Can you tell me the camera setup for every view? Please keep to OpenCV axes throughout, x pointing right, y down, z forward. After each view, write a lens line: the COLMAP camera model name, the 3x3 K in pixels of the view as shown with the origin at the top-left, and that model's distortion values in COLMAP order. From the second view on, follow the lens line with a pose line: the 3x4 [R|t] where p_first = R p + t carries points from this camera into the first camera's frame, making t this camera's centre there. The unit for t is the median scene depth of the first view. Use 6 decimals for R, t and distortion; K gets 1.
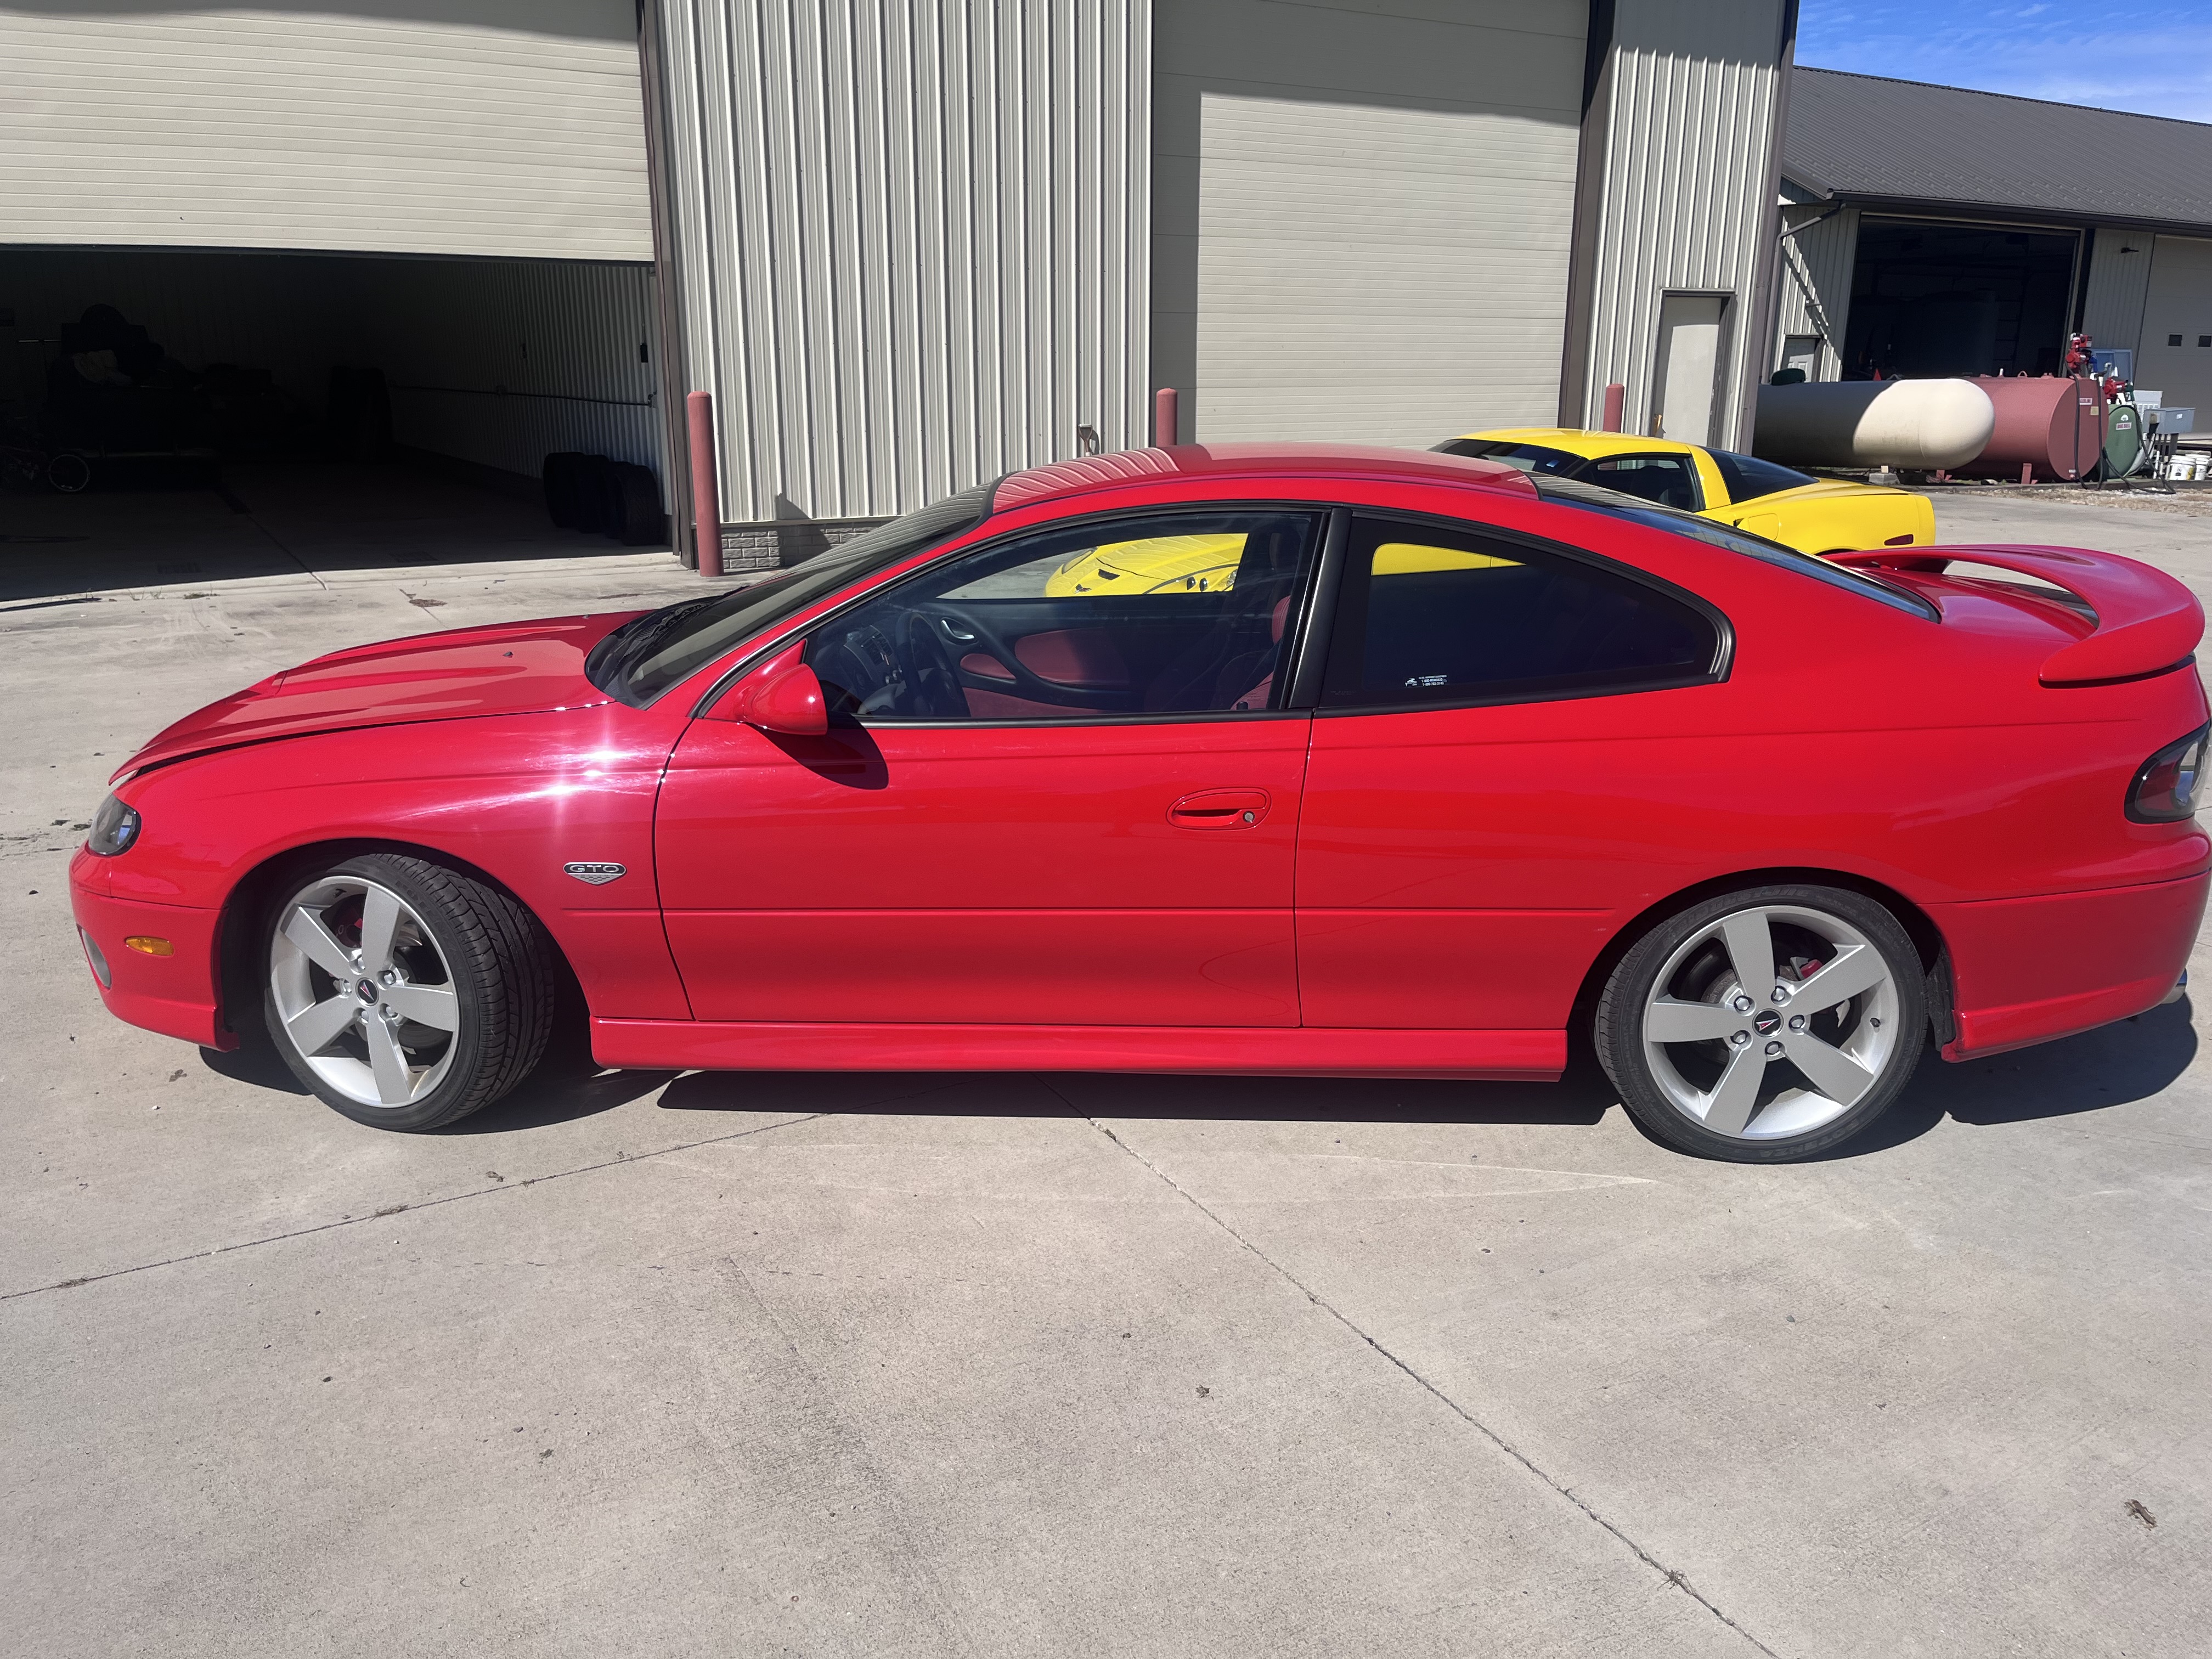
lens RADIAL K [[1663.3, 0, 1107.3], [0, 1663.3, 834.7], [0, 0, 1]] dist [-0.010529, -0.004060]
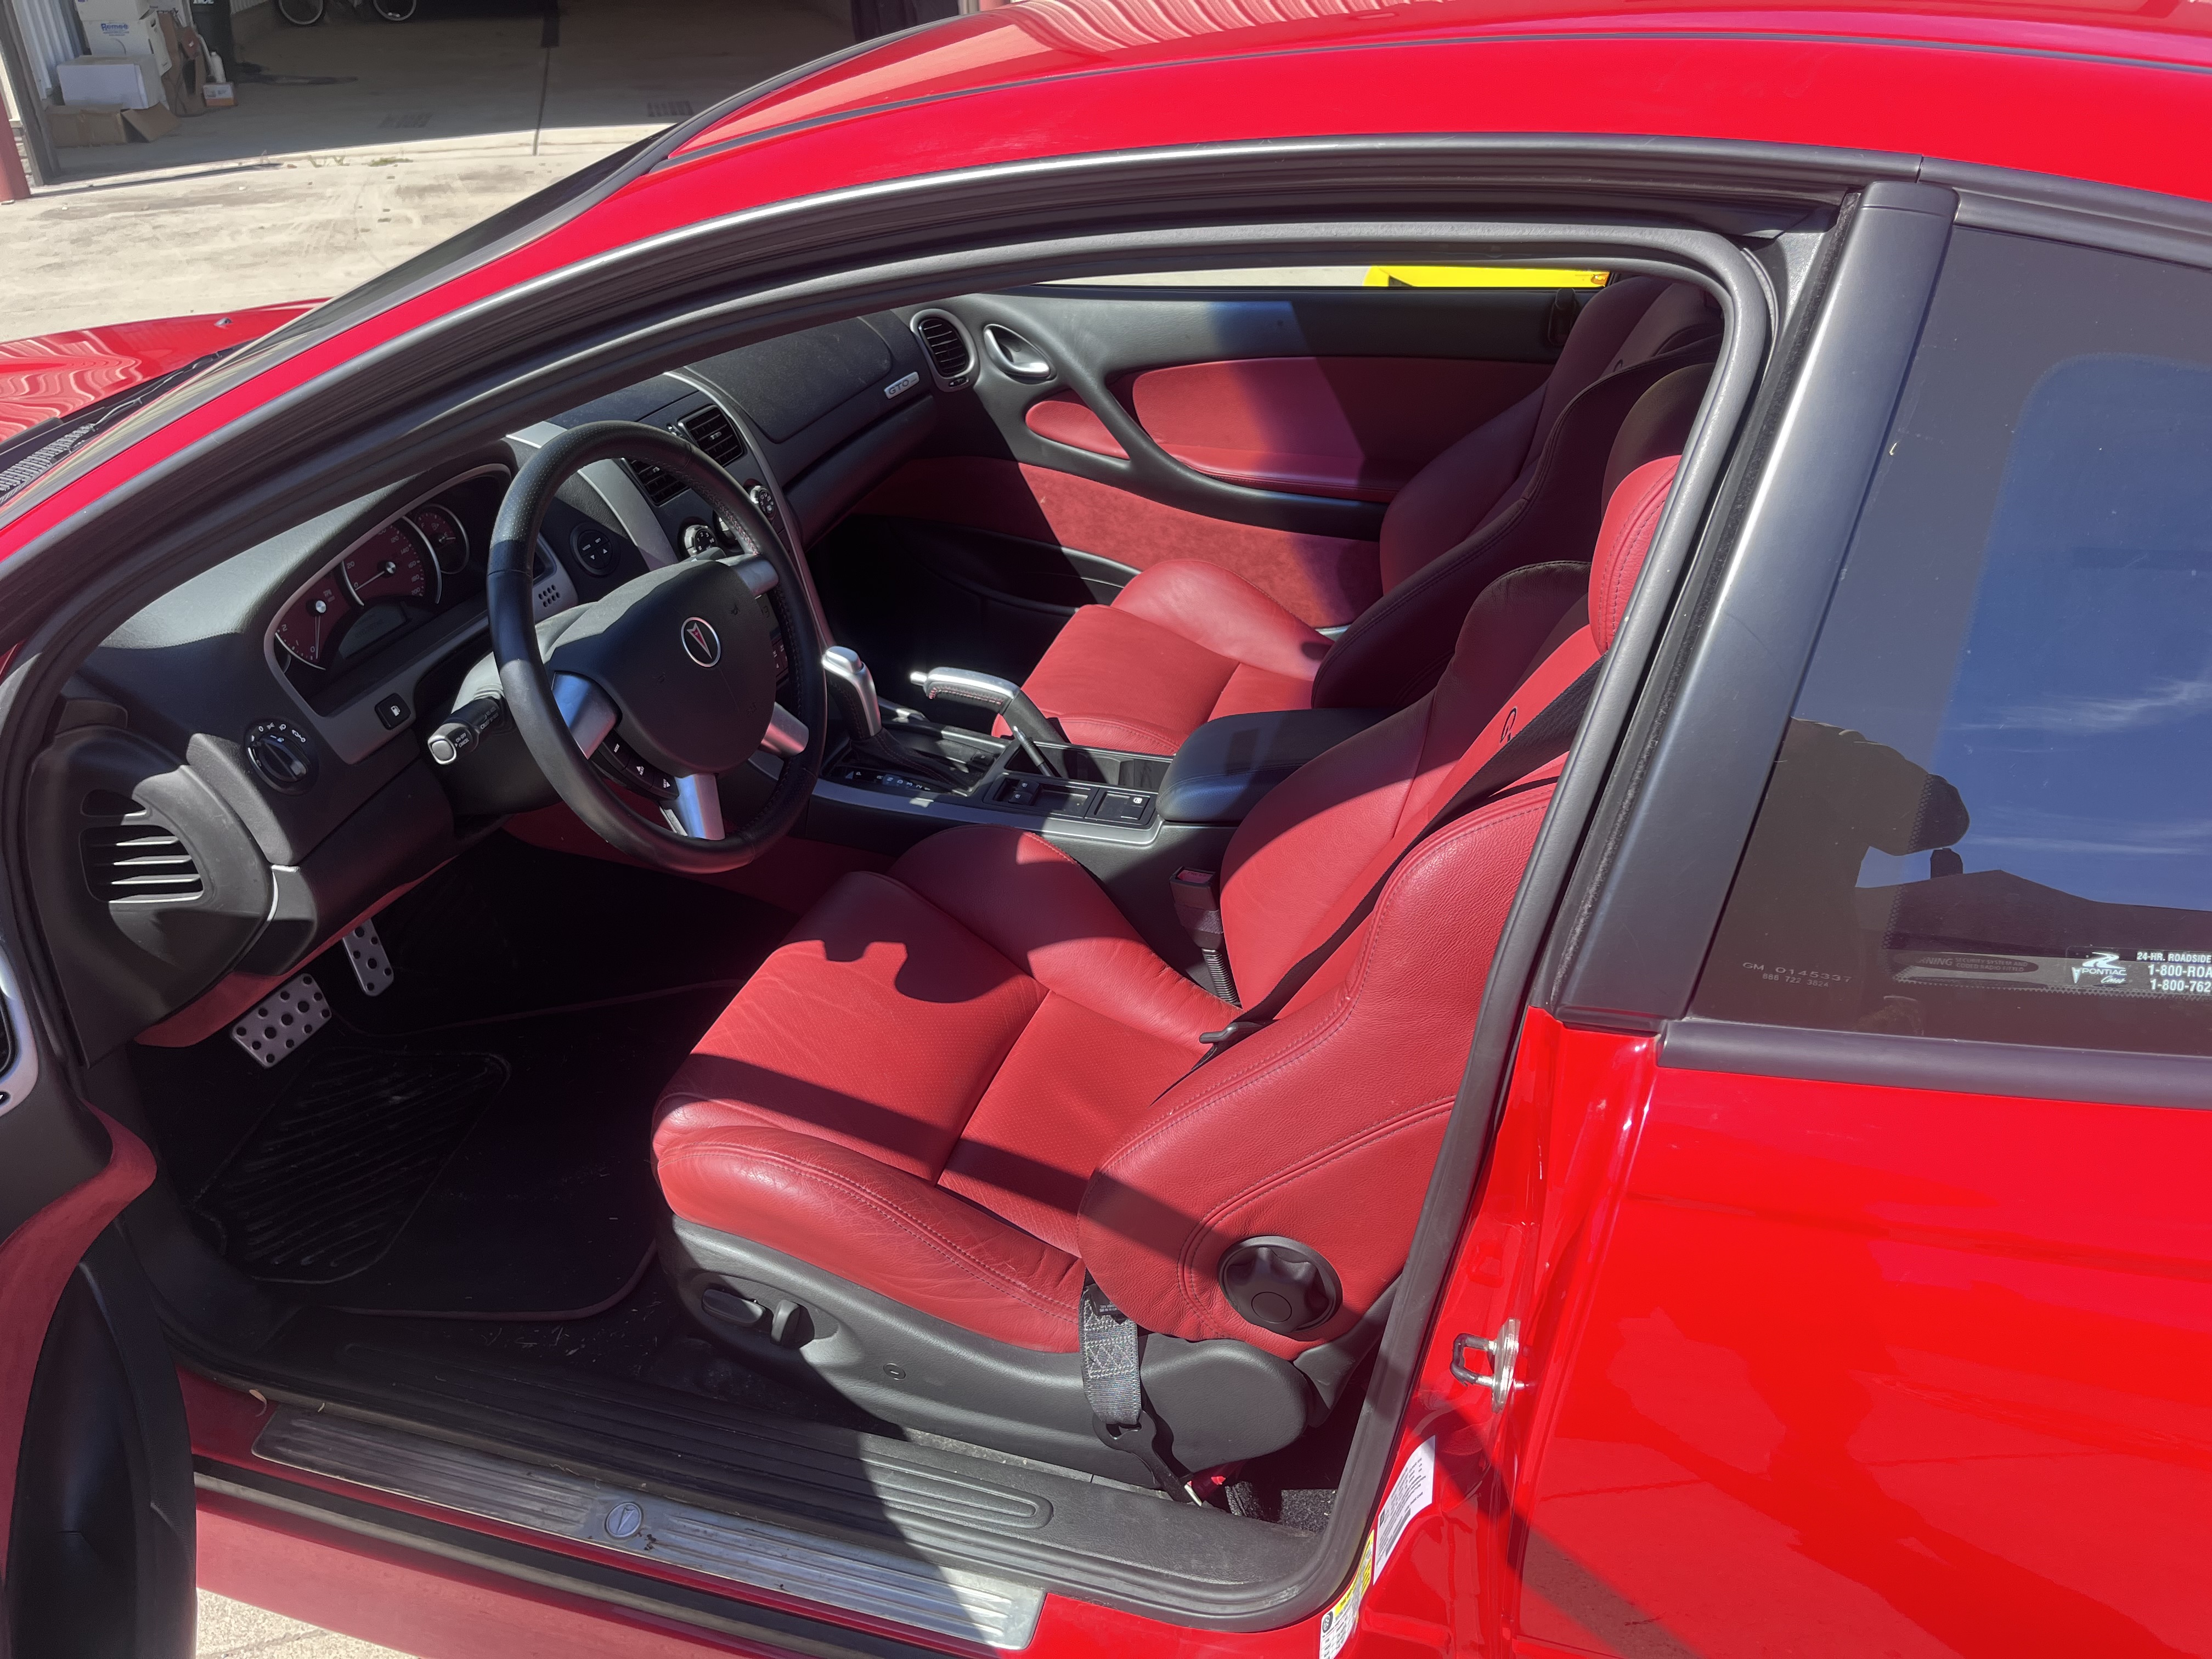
lens RADIAL K [[1663.3, 0, 1103.5], [0, 1663.3, 828.3], [0, 0, 1]] dist [-0.010529, -0.004060]
pose [[0.965815, 0.111488, -0.234032, 0.032759], [-0.049158, 0.965180, 0.256925, -0.056891], [0.254528, -0.236637, 0.937666, 0.252413]]
